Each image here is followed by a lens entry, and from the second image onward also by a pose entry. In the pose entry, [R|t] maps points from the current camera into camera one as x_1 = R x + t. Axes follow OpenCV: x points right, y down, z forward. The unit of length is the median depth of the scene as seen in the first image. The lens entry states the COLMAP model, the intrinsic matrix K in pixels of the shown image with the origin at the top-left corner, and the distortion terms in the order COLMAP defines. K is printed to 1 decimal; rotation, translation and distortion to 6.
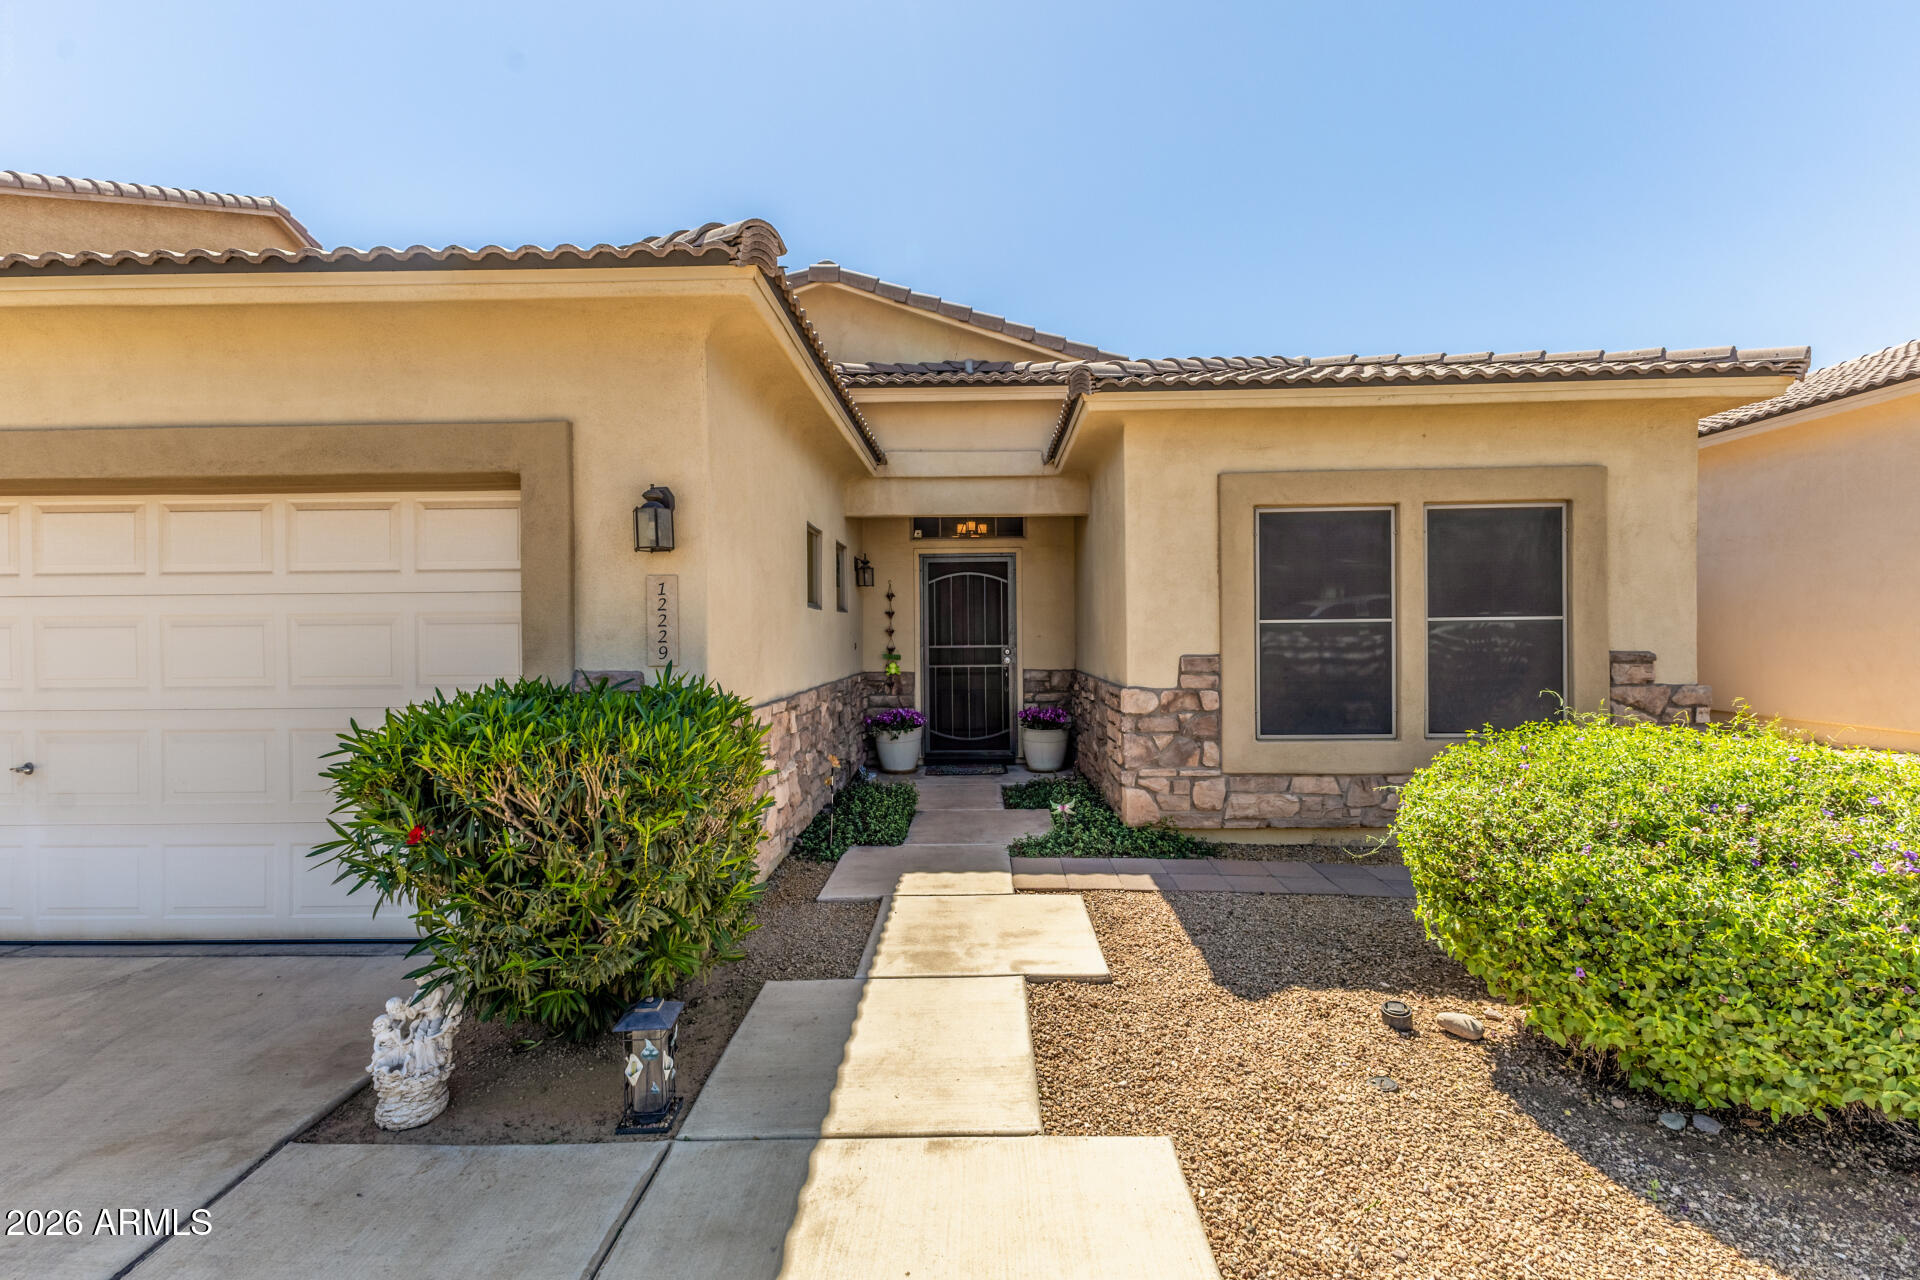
lens RADIAL K [[850.9, 0, 958.7], [0, 850.9, 634.6], [0, 0, 1]] dist [0.016776, 0.000632]
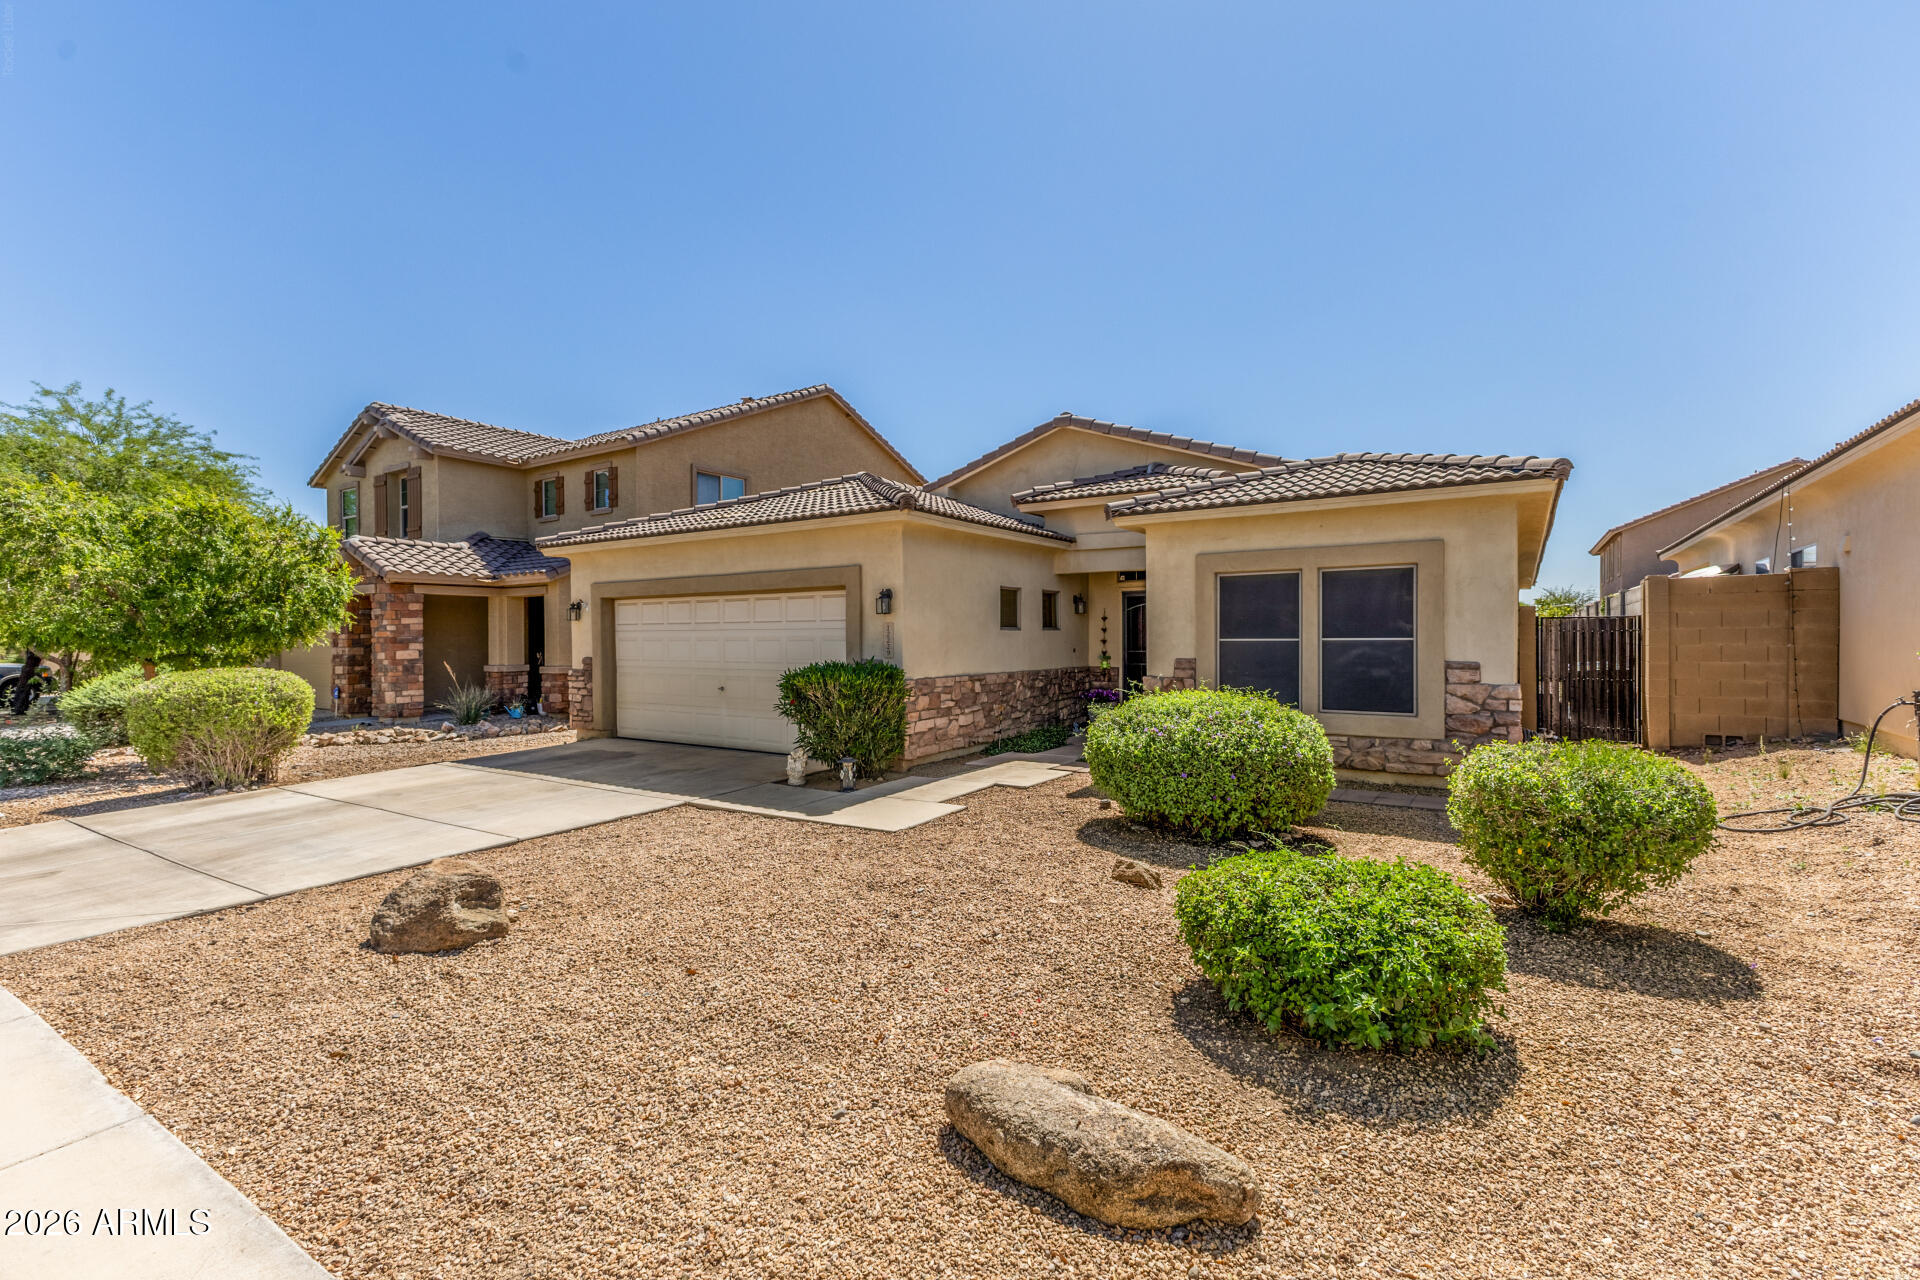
lens RADIAL K [[850.9, 0, 963.3], [0, 850.9, 641.6], [0, 0, 1]] dist [0.016776, 0.000632]
pose [[0.849924, 0.009464, -0.526821, 0.828028], [-0.005278, 0.999941, 0.009448, -0.025217], [0.526879, -0.005249, 0.849924, -0.741066]]
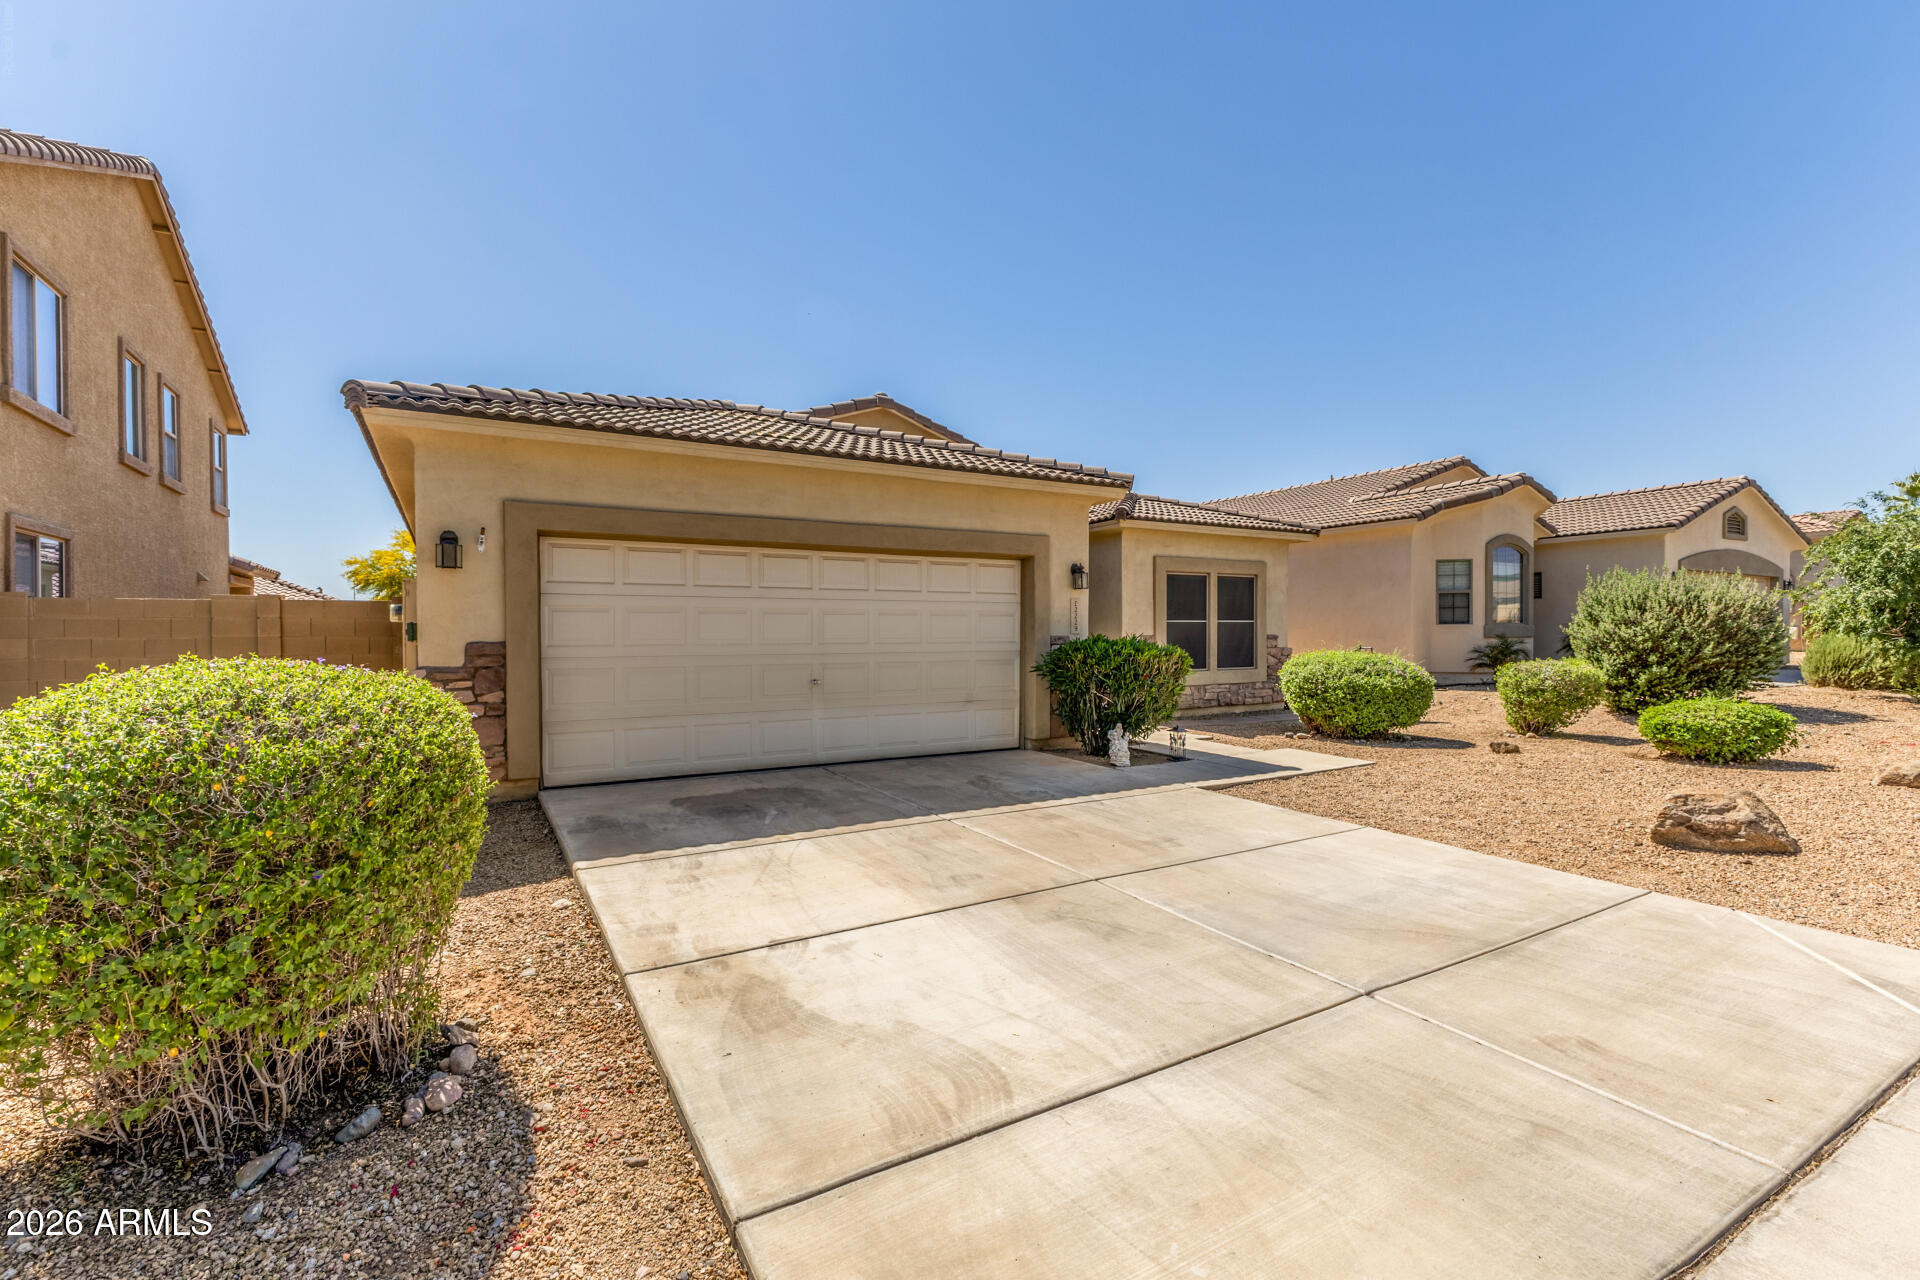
lens RADIAL K [[850.9, 0, 960.9], [0, 850.9, 634.1], [0, 0, 1]] dist [0.016776, 0.000632]
pose [[0.849799, 0.007468, 0.527053, -1.354690], [-0.005908, 0.999972, -0.004644, 0.035524], [-0.527073, 0.000832, 0.849820, -0.678891]]
